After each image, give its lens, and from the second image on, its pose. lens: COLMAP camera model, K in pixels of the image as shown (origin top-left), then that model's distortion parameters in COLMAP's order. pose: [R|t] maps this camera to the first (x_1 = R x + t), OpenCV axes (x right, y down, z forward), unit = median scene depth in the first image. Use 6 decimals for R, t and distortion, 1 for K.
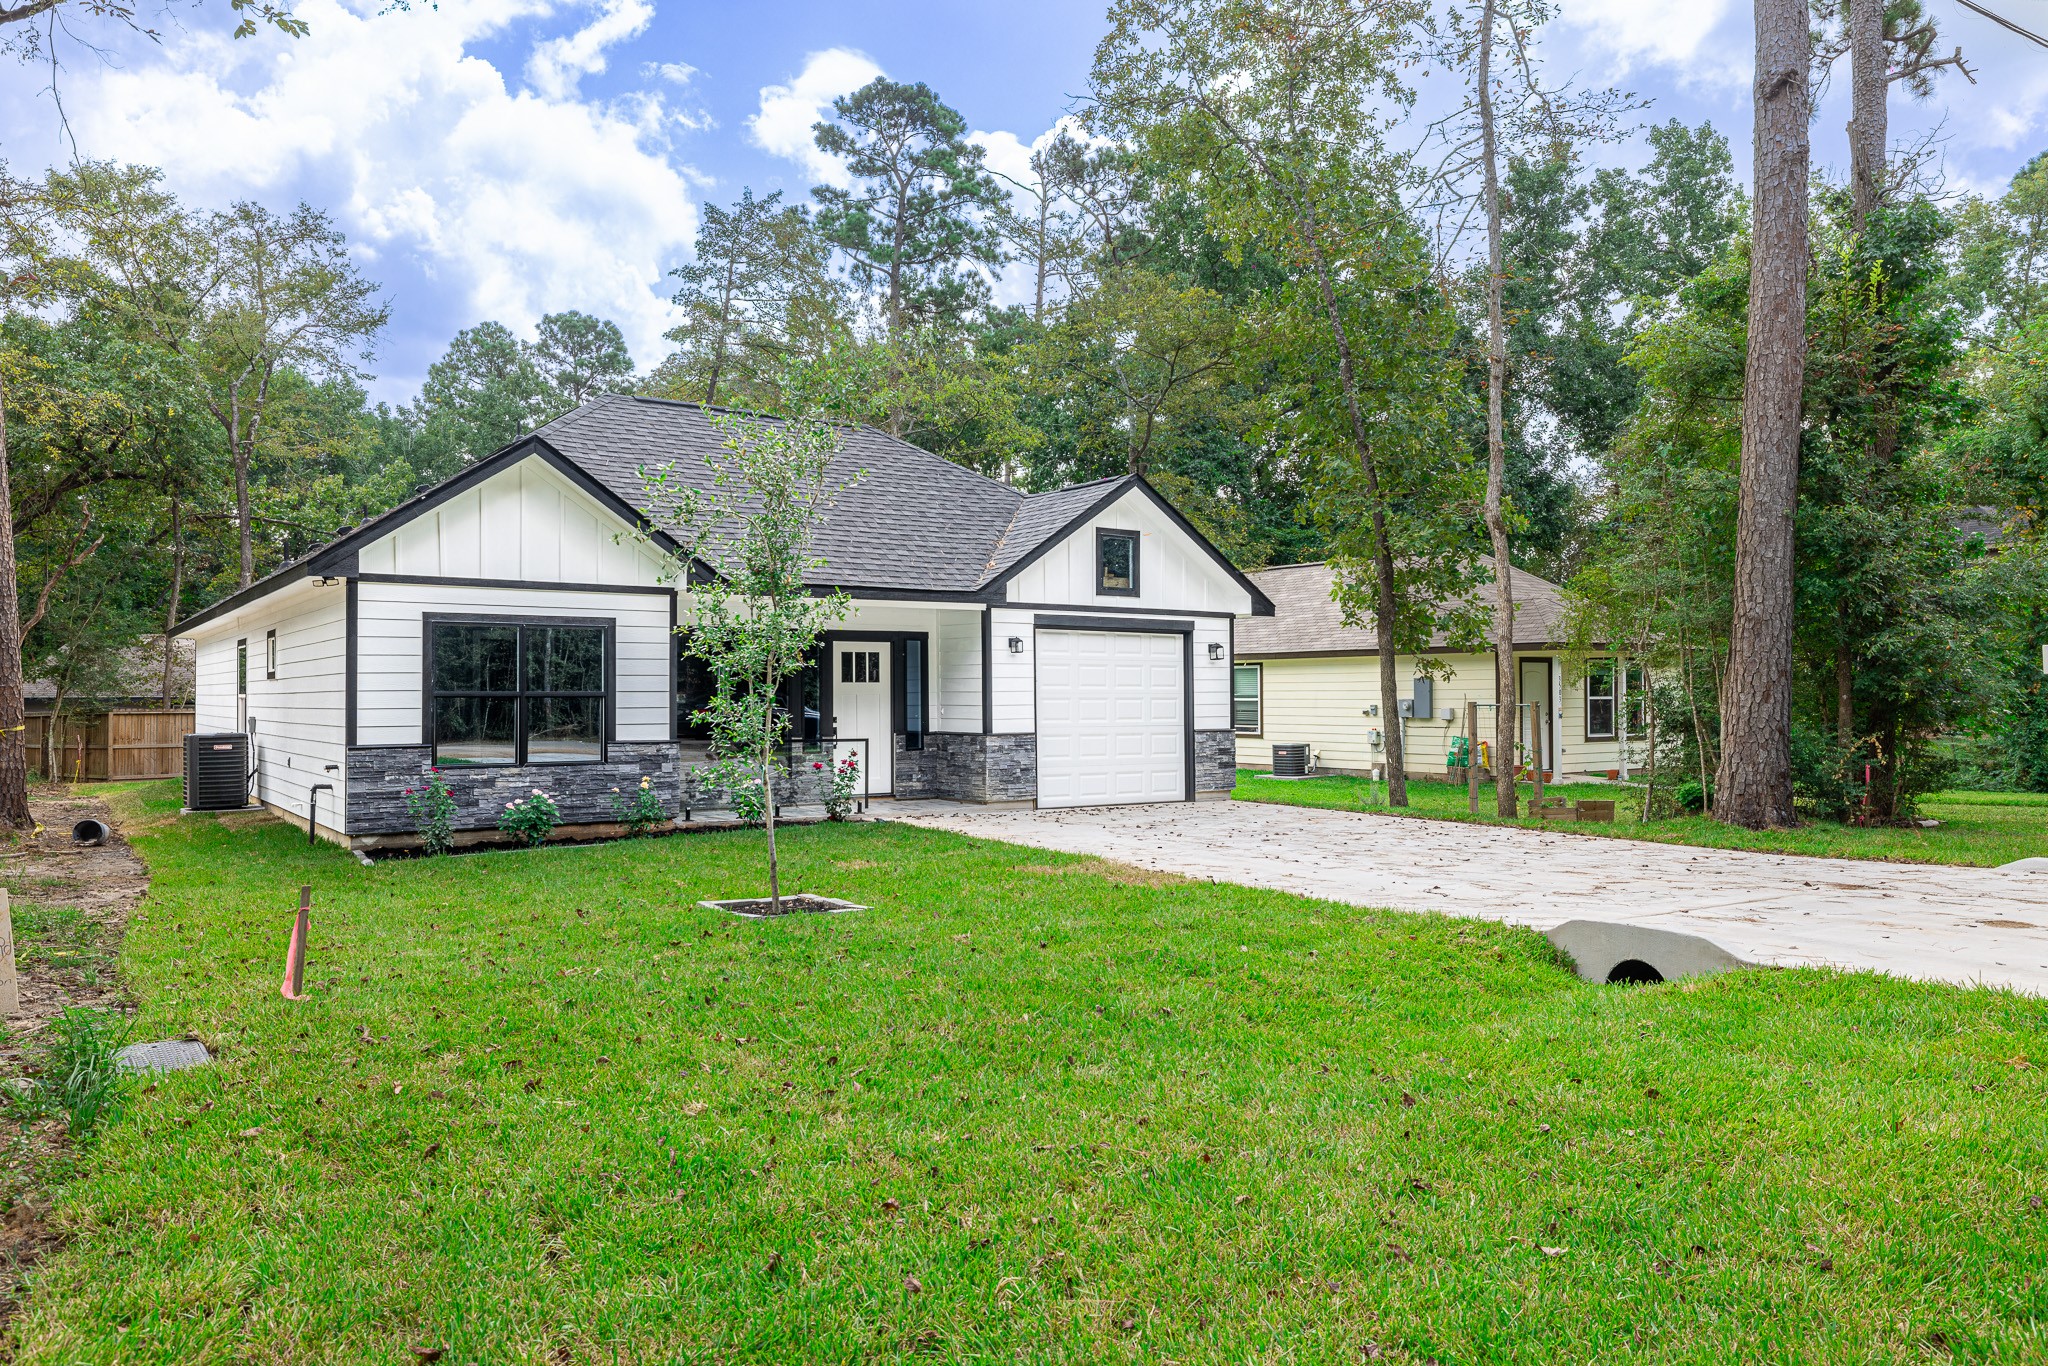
lens RADIAL K [[1415.5, 0, 1001.8], [0, 1415.5, 670.2], [0, 0, 1]] dist [0.003796, 0.003835]
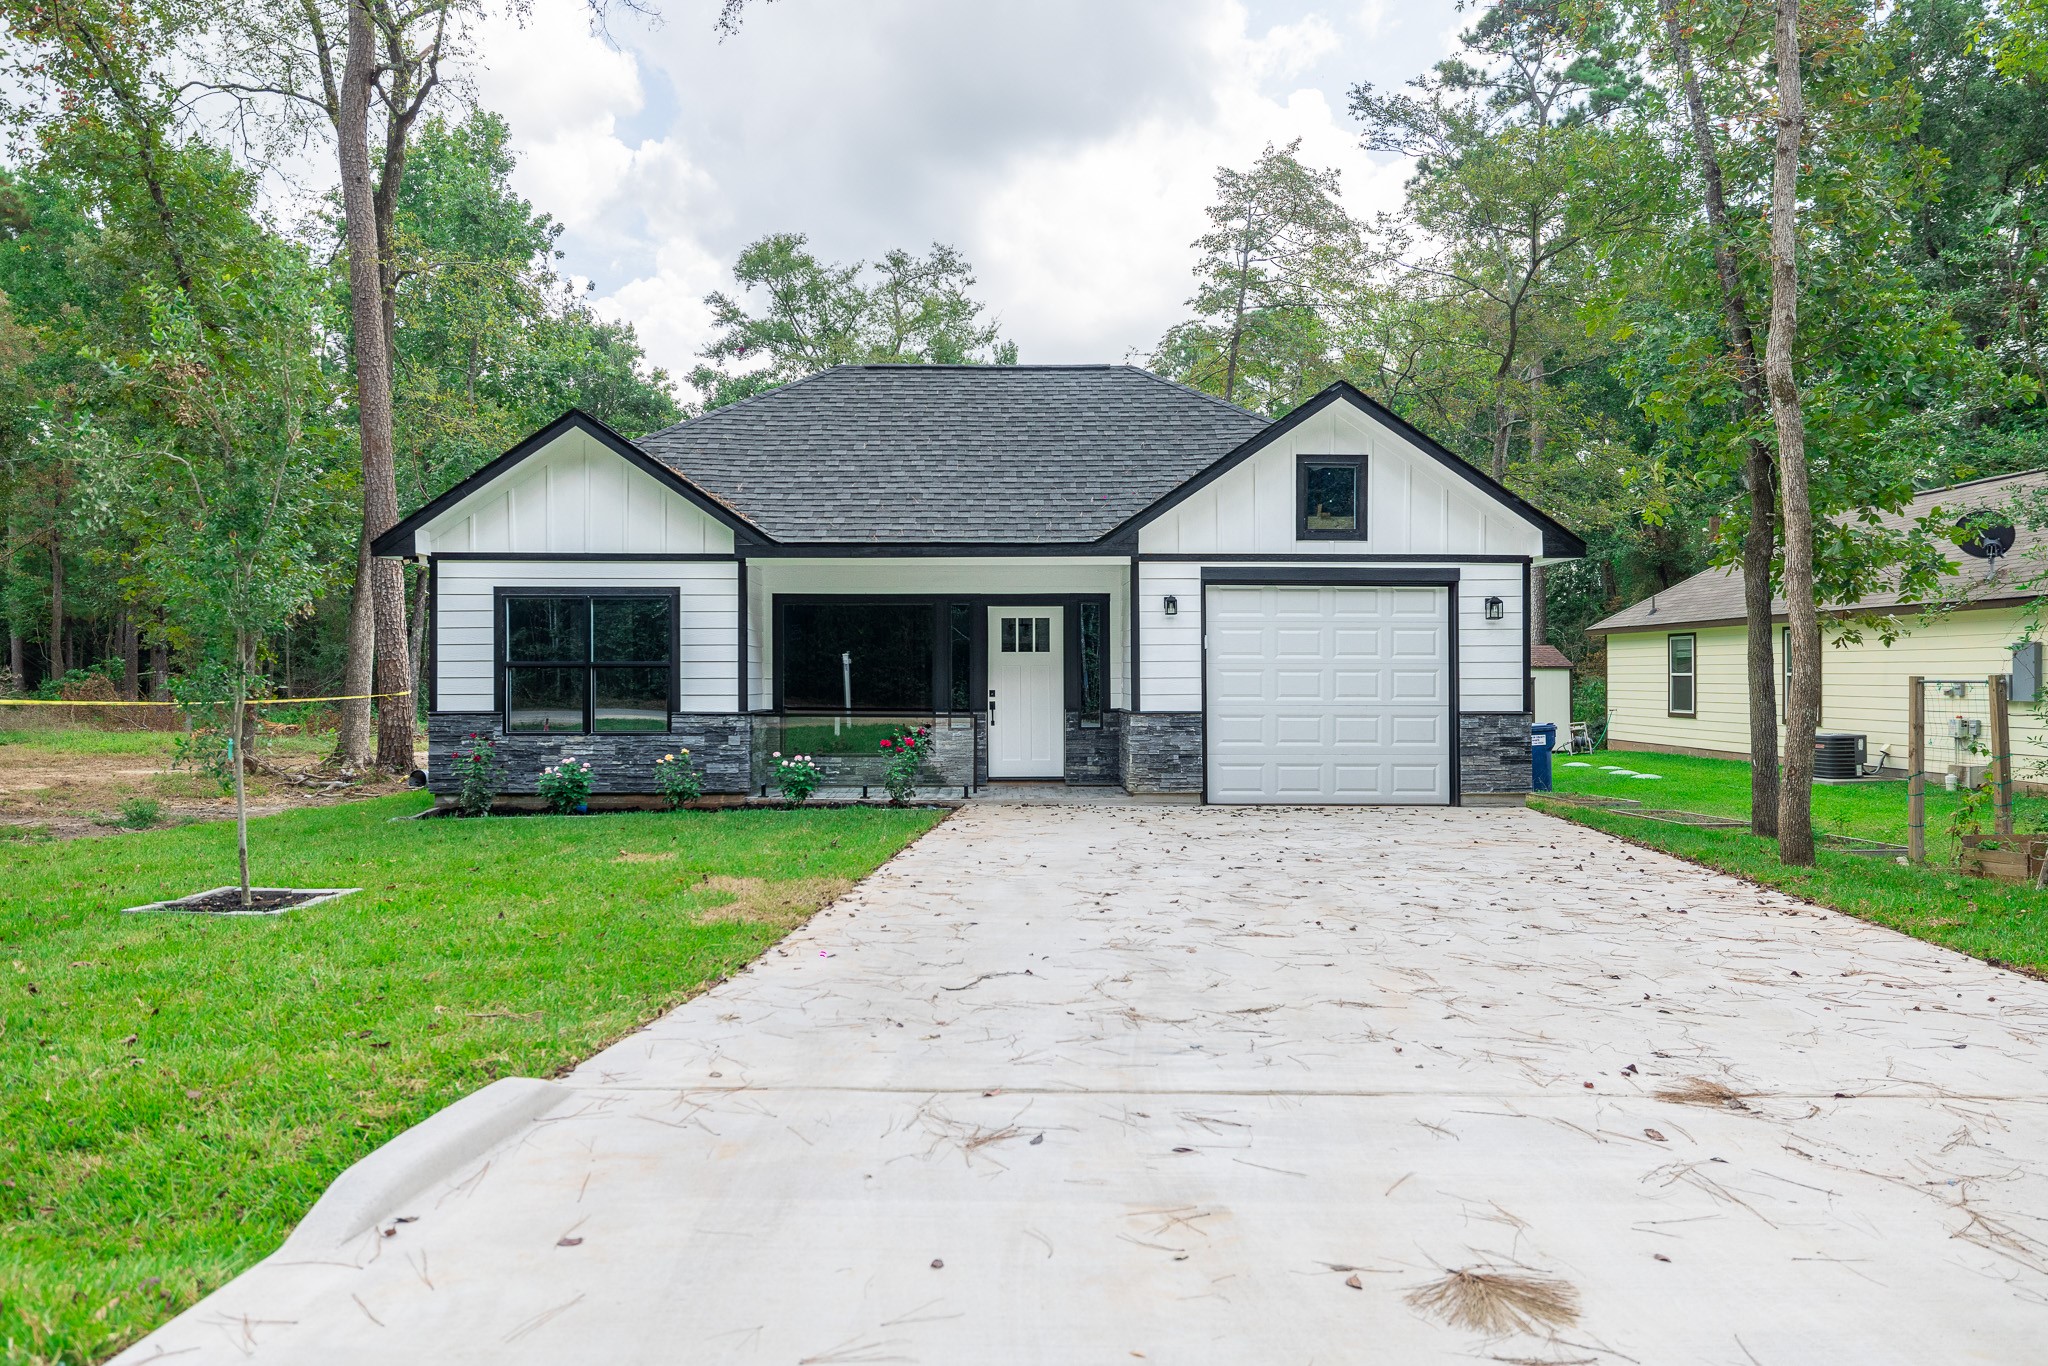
lens RADIAL K [[1322.4, 0, 1010.8], [0, 1322.4, 677.2], [0, 0, 1]] dist [0.000458, -0.001254]
pose [[0.832193, 0.003478, -0.554475, 0.354990], [0.008442, 0.999785, 0.018941, 0.008534], [0.554422, -0.020444, 0.831985, 0.300369]]
